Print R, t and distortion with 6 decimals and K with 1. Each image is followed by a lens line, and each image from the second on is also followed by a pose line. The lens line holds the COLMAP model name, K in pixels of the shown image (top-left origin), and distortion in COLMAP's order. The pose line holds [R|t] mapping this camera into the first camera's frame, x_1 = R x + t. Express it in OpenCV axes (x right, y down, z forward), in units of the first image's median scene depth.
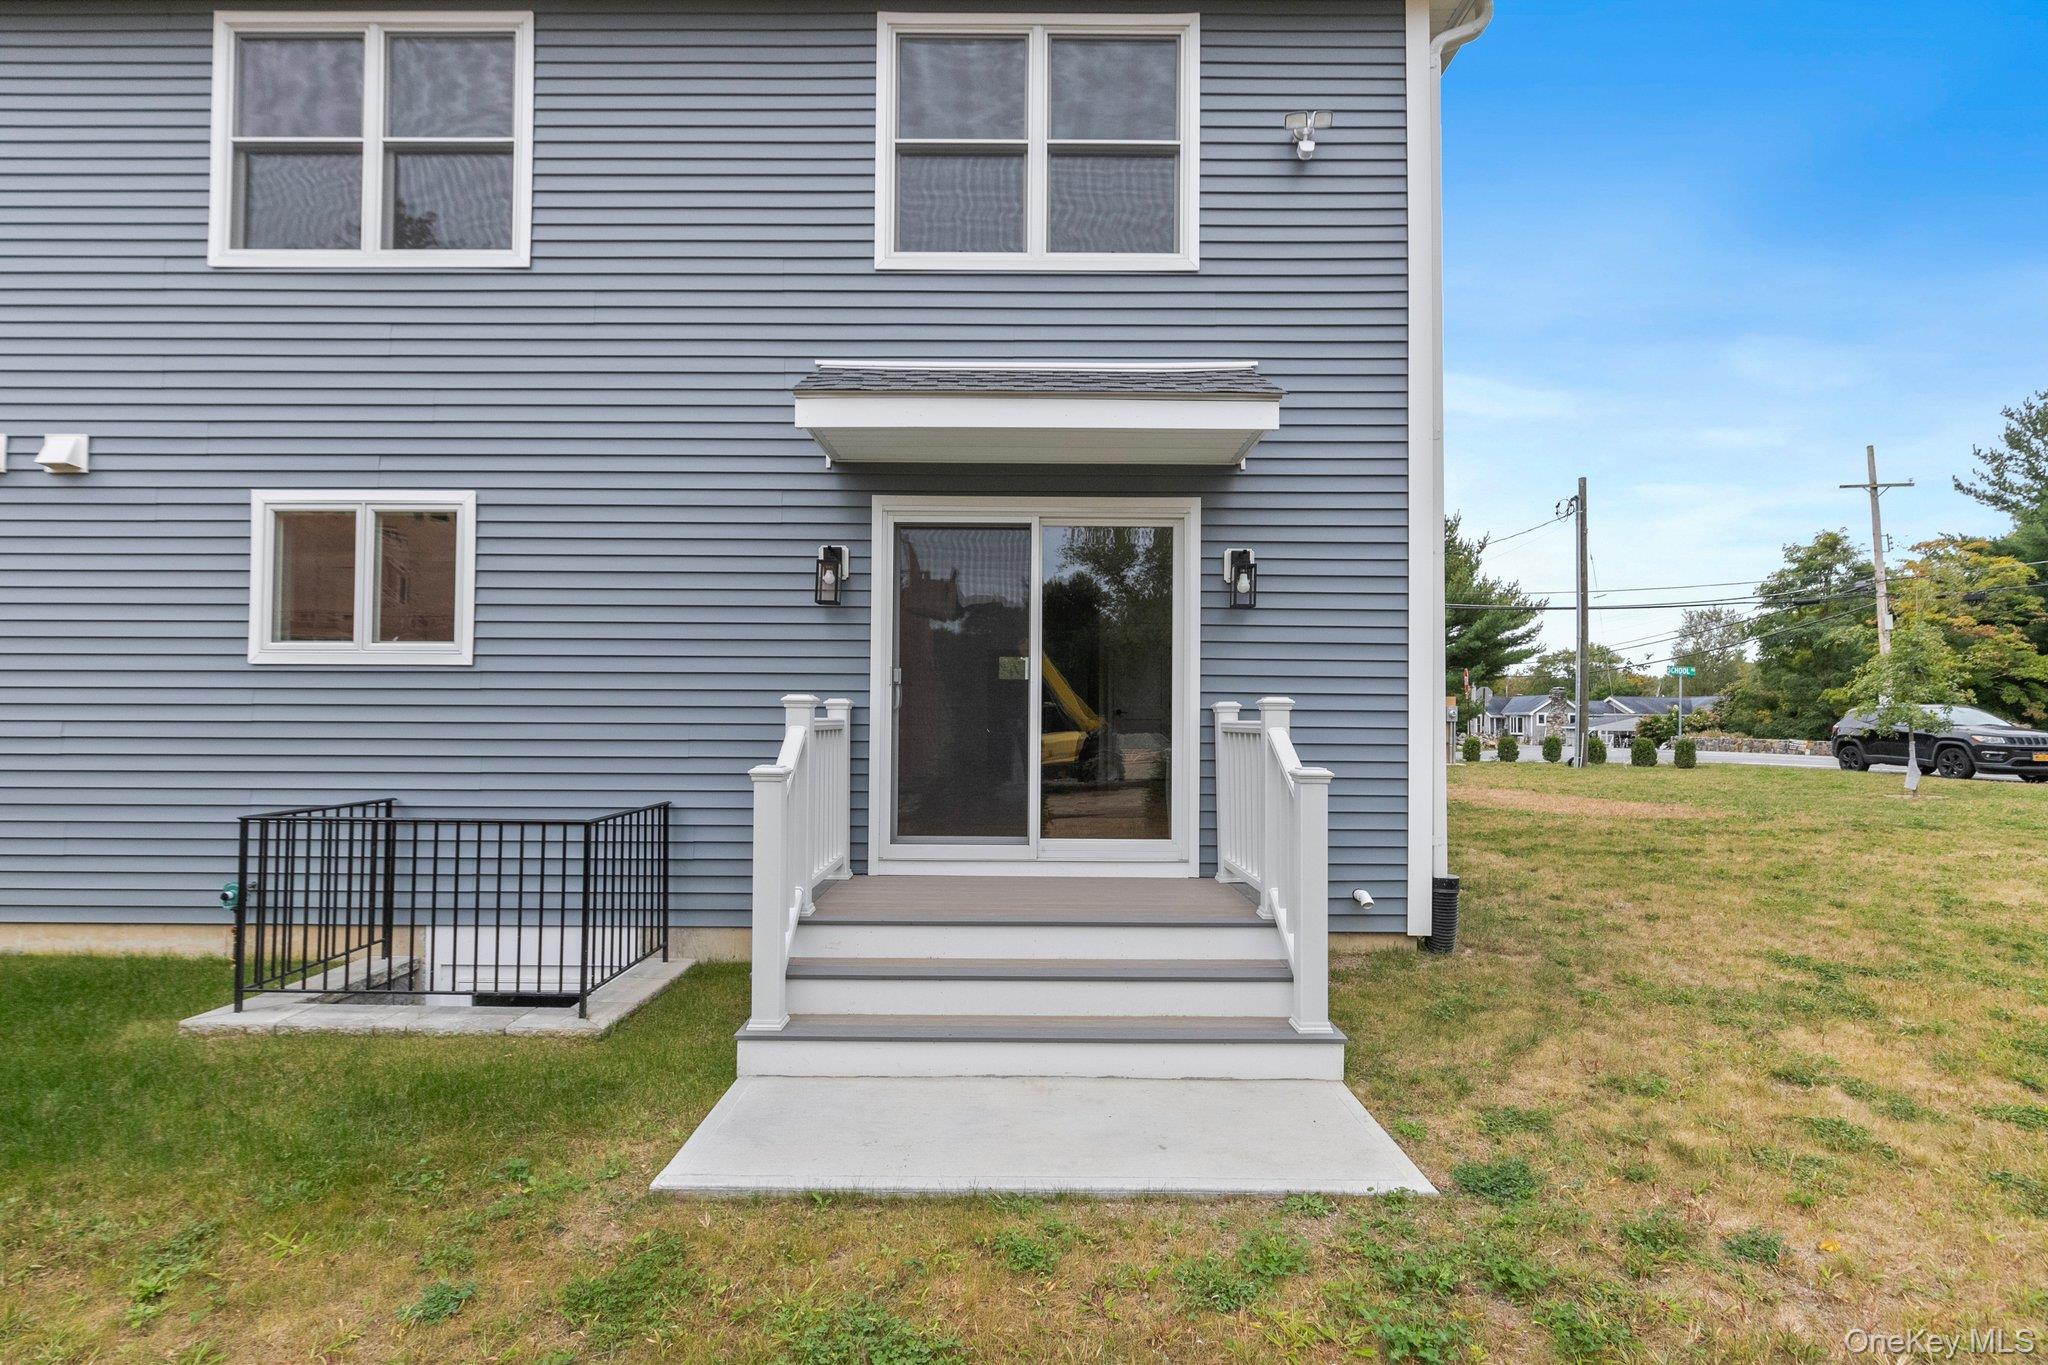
lens RADIAL K [[968.2, 0, 1044.9], [0, 968.2, 685.2], [0, 0, 1]] dist [-0.000410, -0.000770]
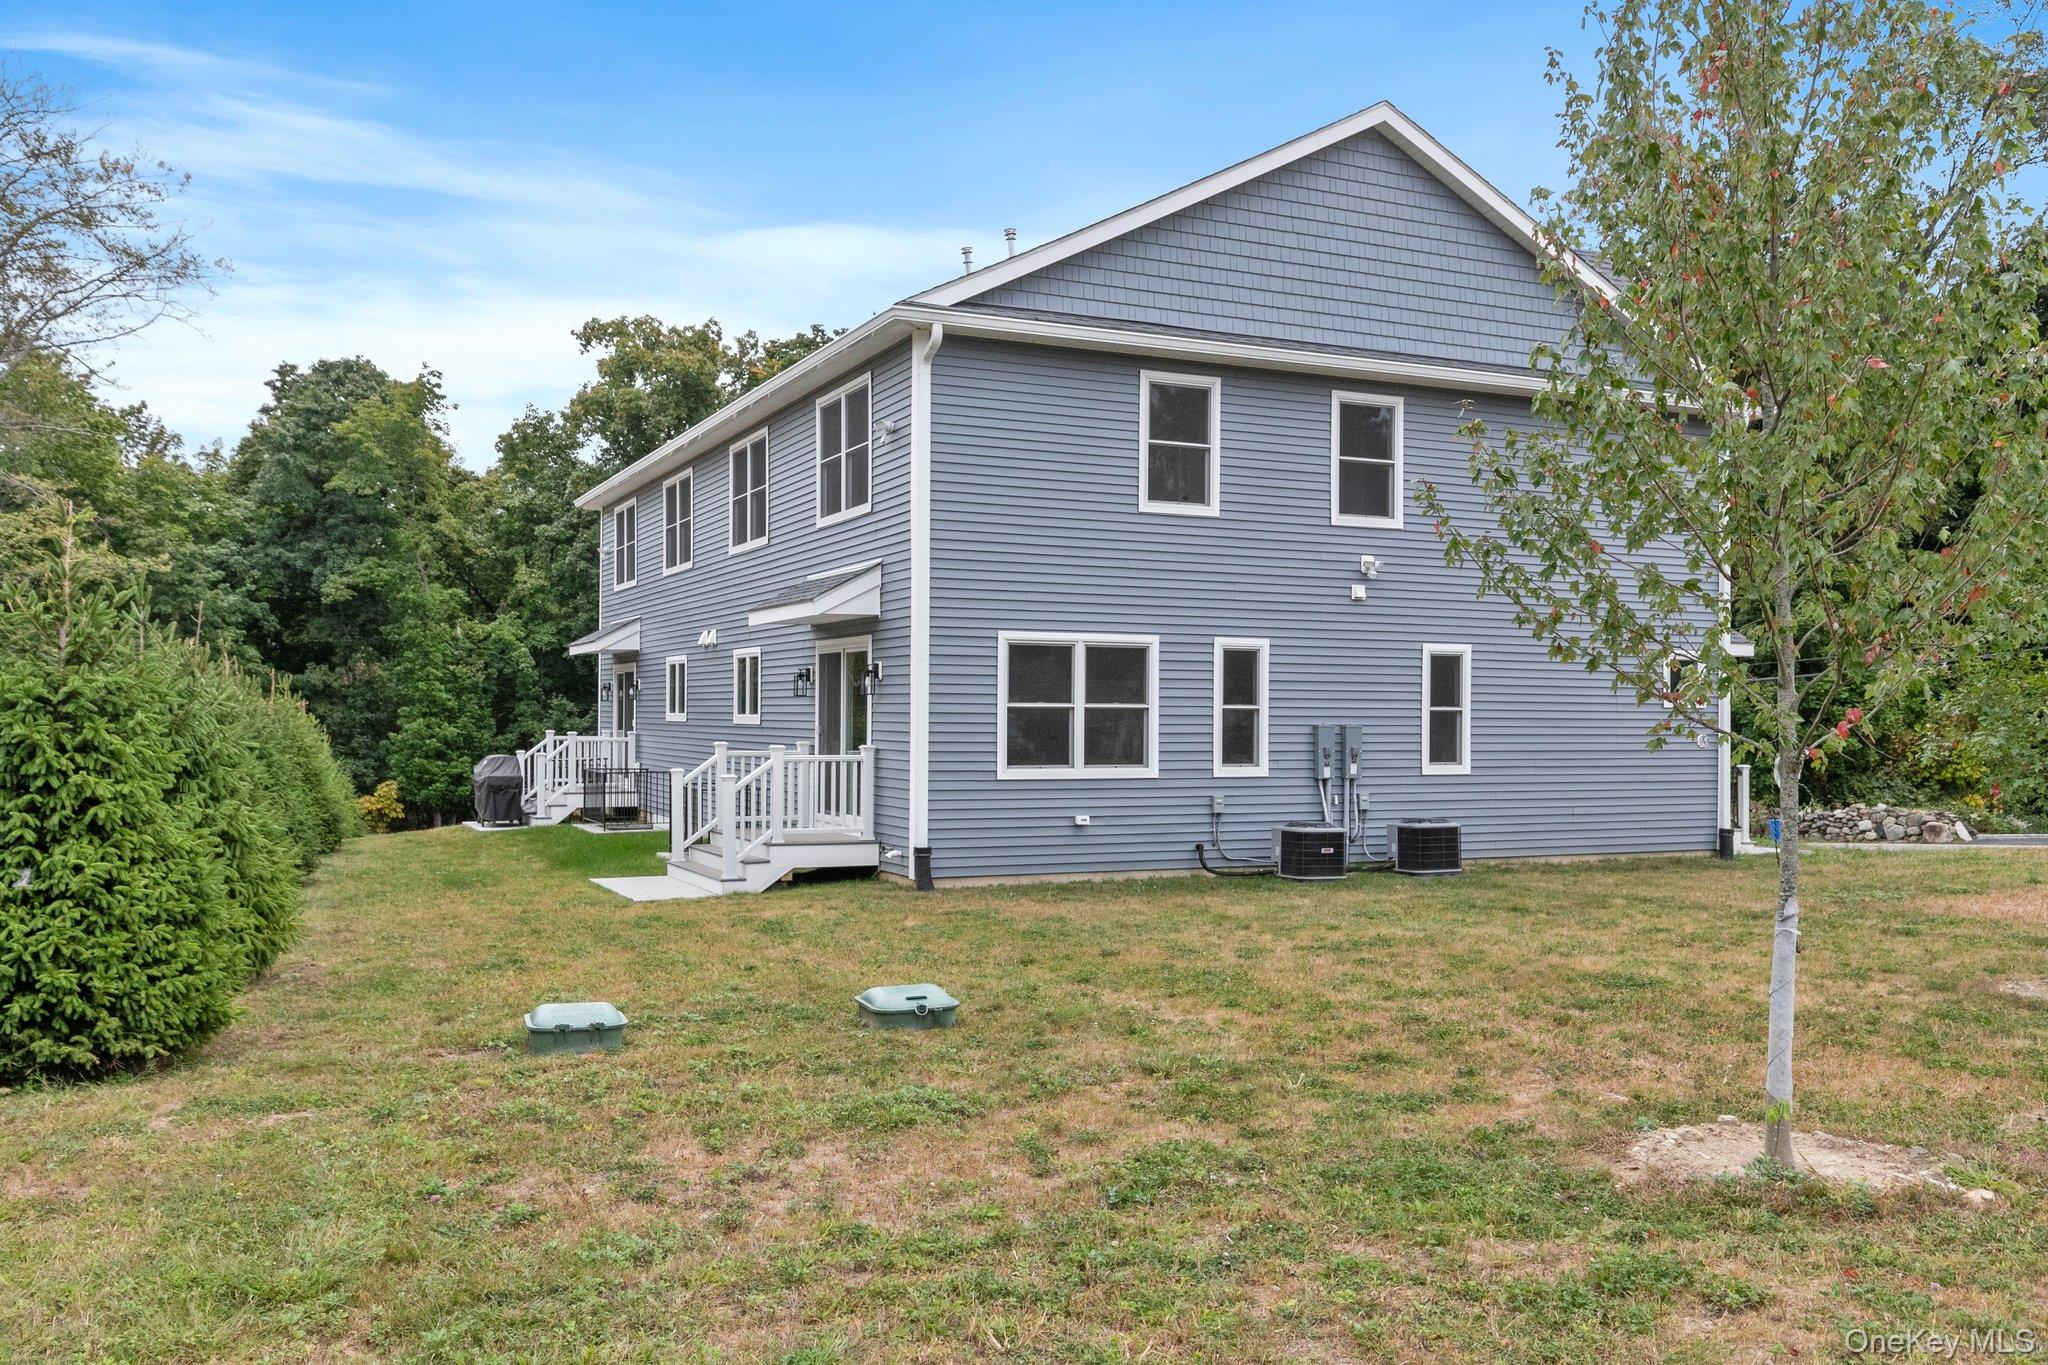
lens RADIAL K [[1694.1, 0, 1013.3], [0, 1694.1, 696.4], [0, 0, 1]] dist [0.013280, -0.014602]
pose [[0.419498, -0.012040, -0.907677, 3.291681], [0.007668, 0.999923, -0.009720, -0.045139], [0.907724, -0.002882, 0.419558, -0.112899]]
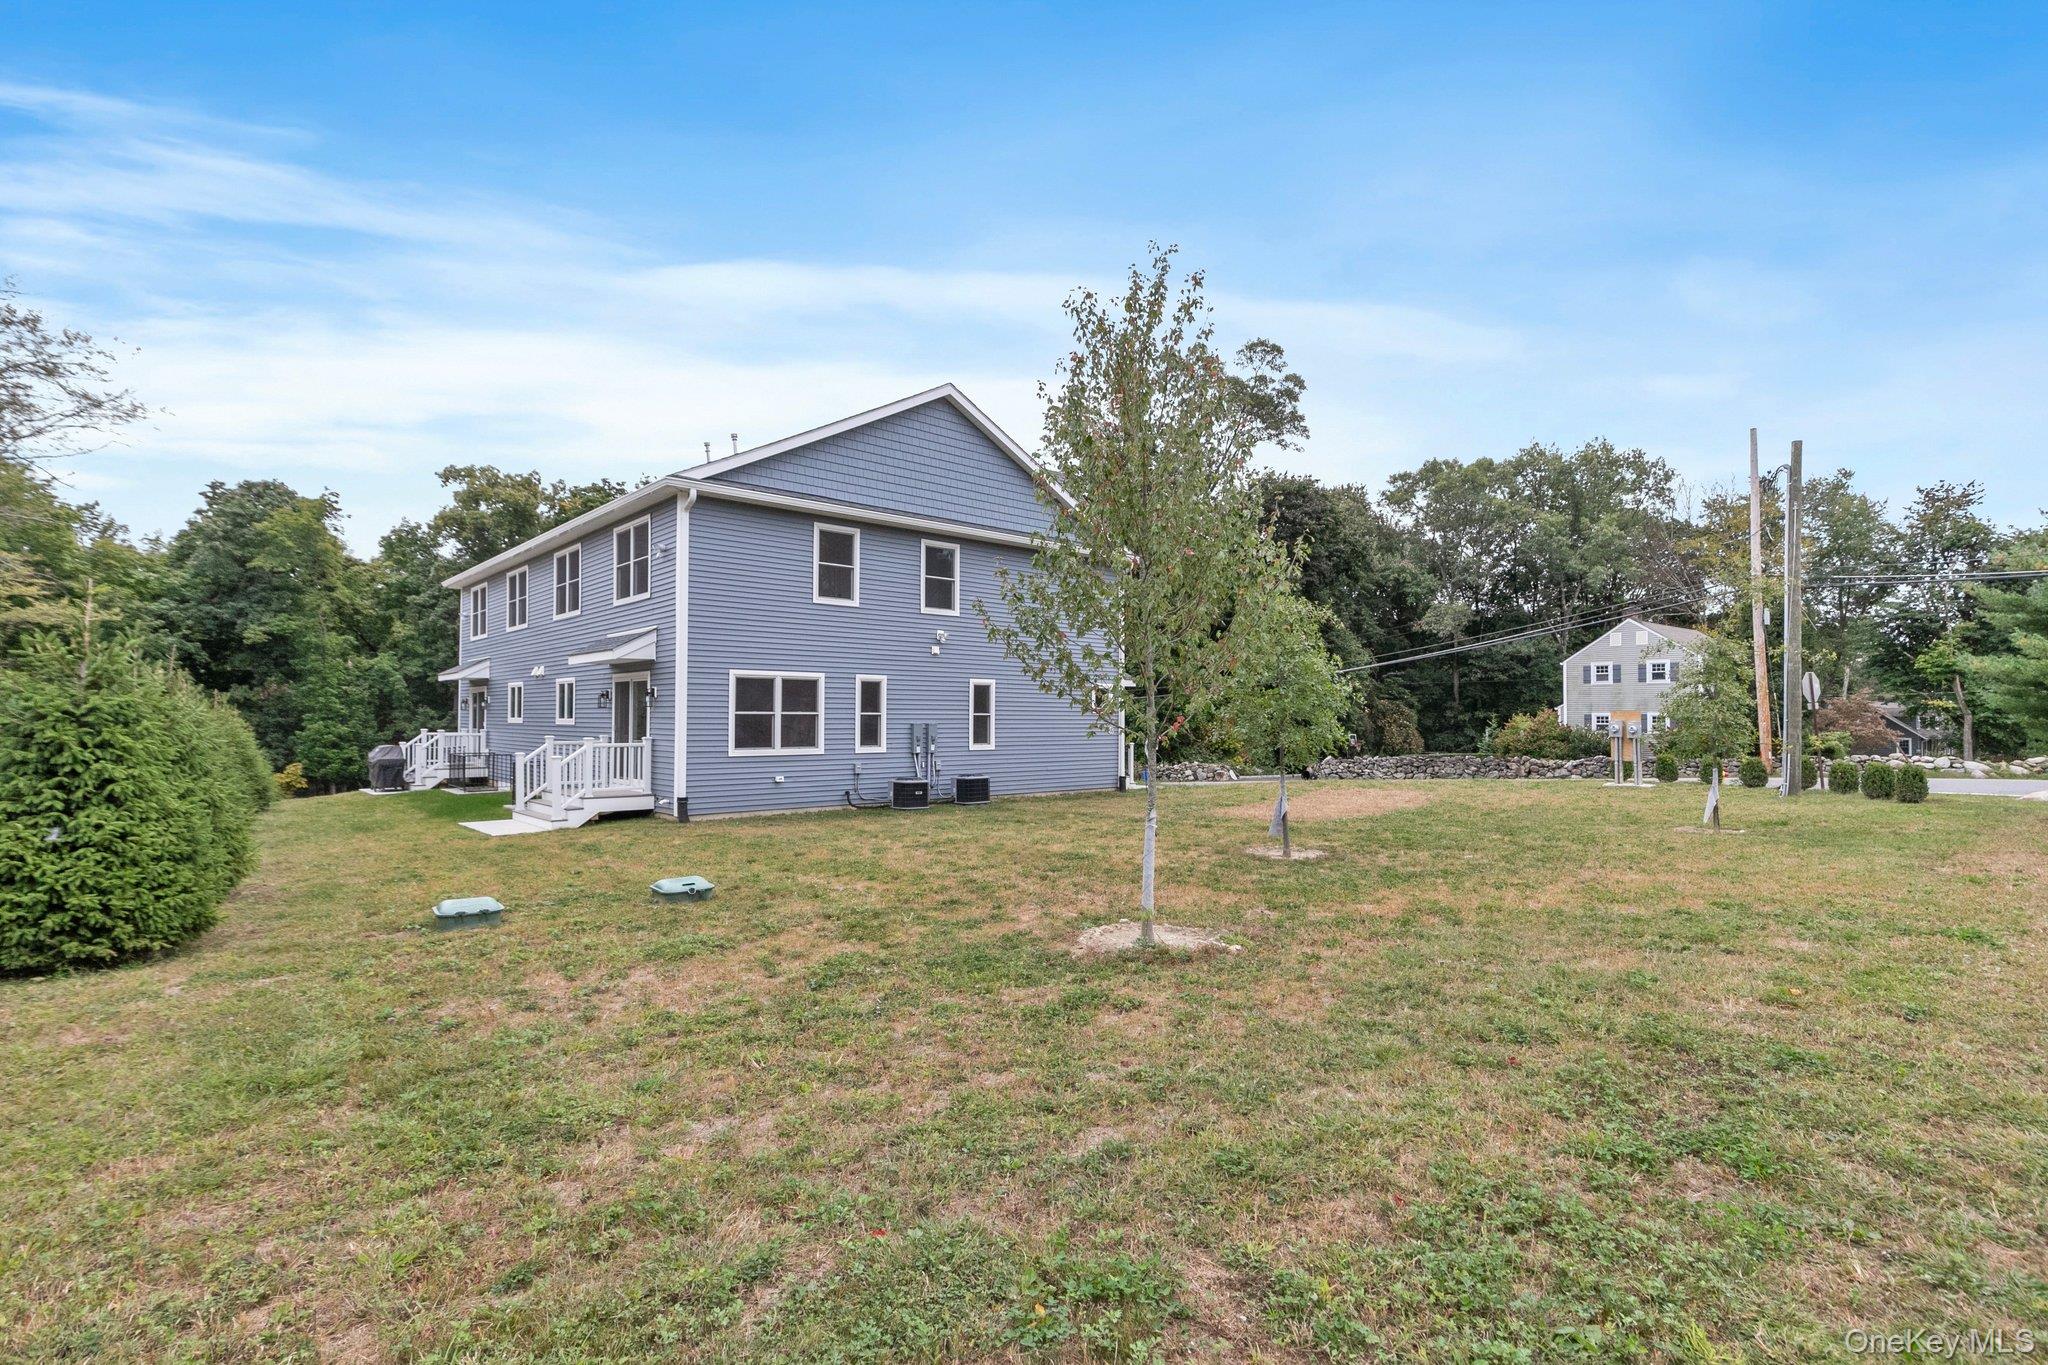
lens RADIAL K [[968.2, 0, 1022.4], [0, 968.2, 694.1], [0, 0, 1]] dist [-0.000410, -0.000770]
pose [[0.665388, -0.021473, -0.746189, 3.343073], [0.010577, 0.999757, -0.019338, -0.050257], [0.746423, 0.004975, 0.665453, -0.171336]]
